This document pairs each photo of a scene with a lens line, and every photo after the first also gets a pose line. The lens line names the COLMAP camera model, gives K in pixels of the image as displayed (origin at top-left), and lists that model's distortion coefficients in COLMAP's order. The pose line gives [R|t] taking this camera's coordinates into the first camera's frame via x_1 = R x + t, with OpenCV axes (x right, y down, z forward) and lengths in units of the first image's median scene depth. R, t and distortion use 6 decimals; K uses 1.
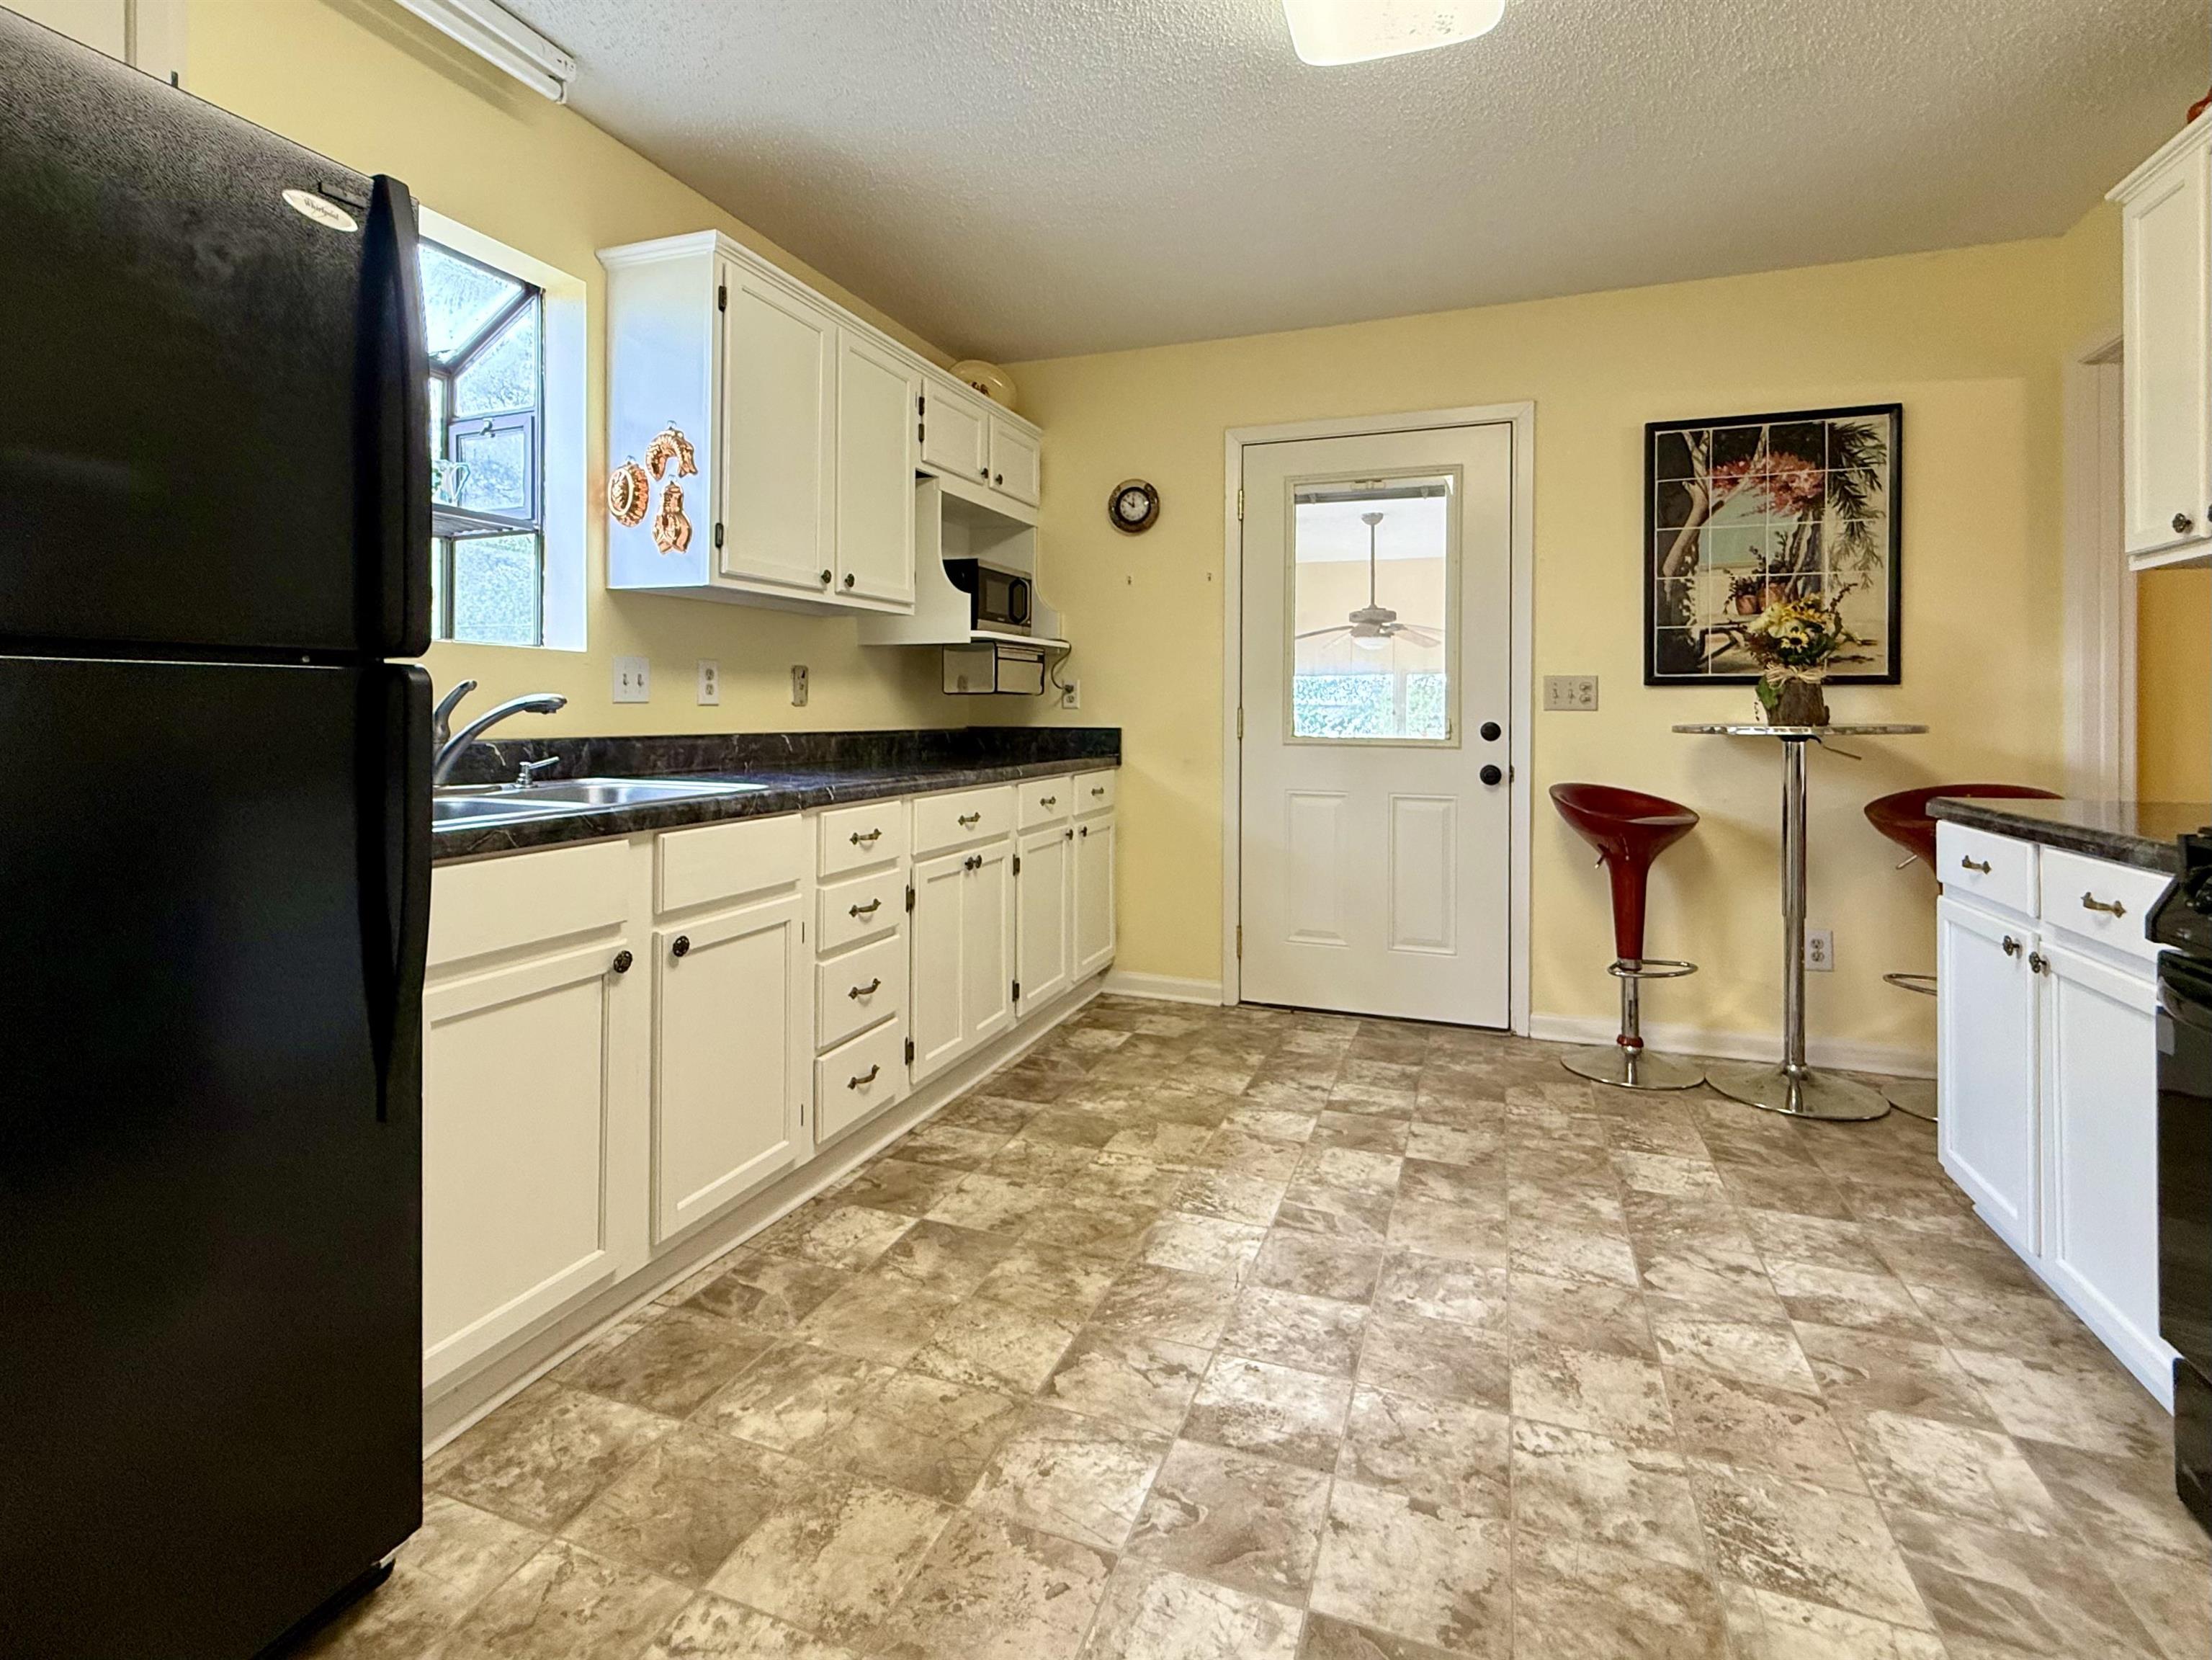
lens RADIAL K [[1118.0, 0, 1023.2], [0, 1118.0, 707.7], [0, 0, 1]] dist [-0.005841, 0.001506]
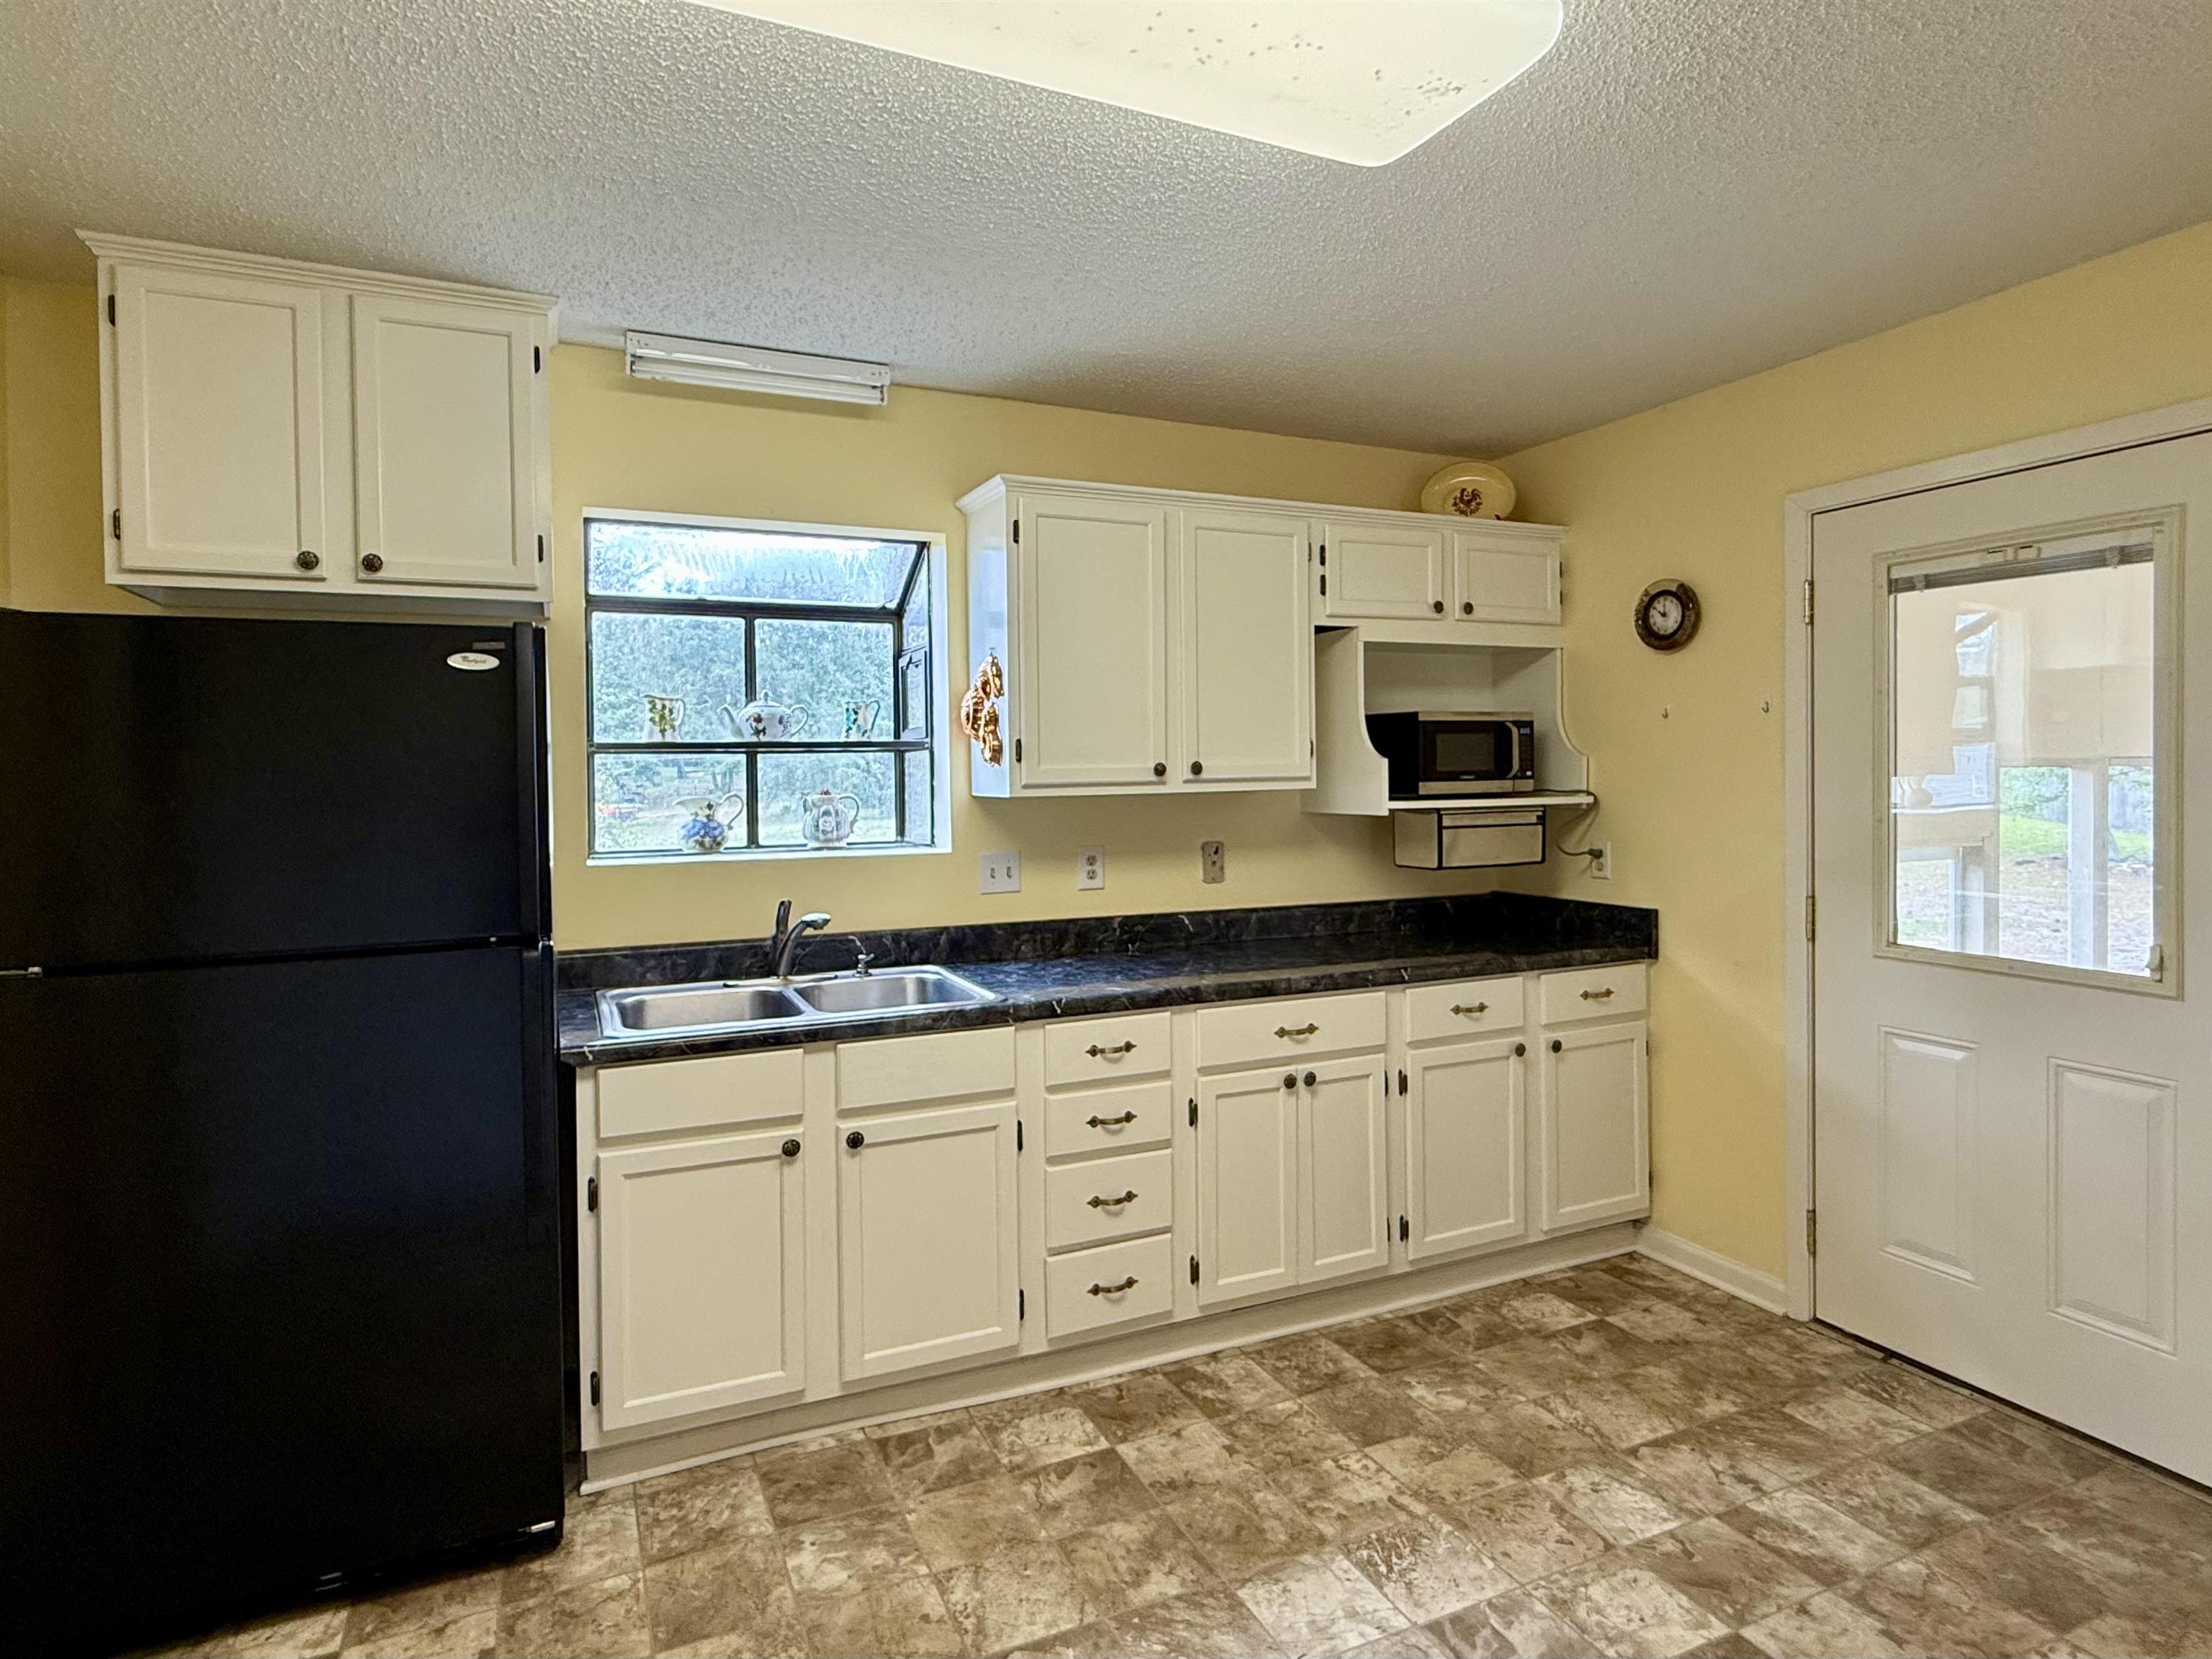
lens RADIAL K [[1186.3, 0, 998.0], [0, 1186.3, 785.5], [0, 0, 1]] dist [-0.003596, 0.001752]
pose [[0.688309, -0.018652, -0.725178, 0.532413], [0.031632, 0.999490, 0.004316, -0.121921], [0.724728, -0.025910, 0.688548, 0.181021]]
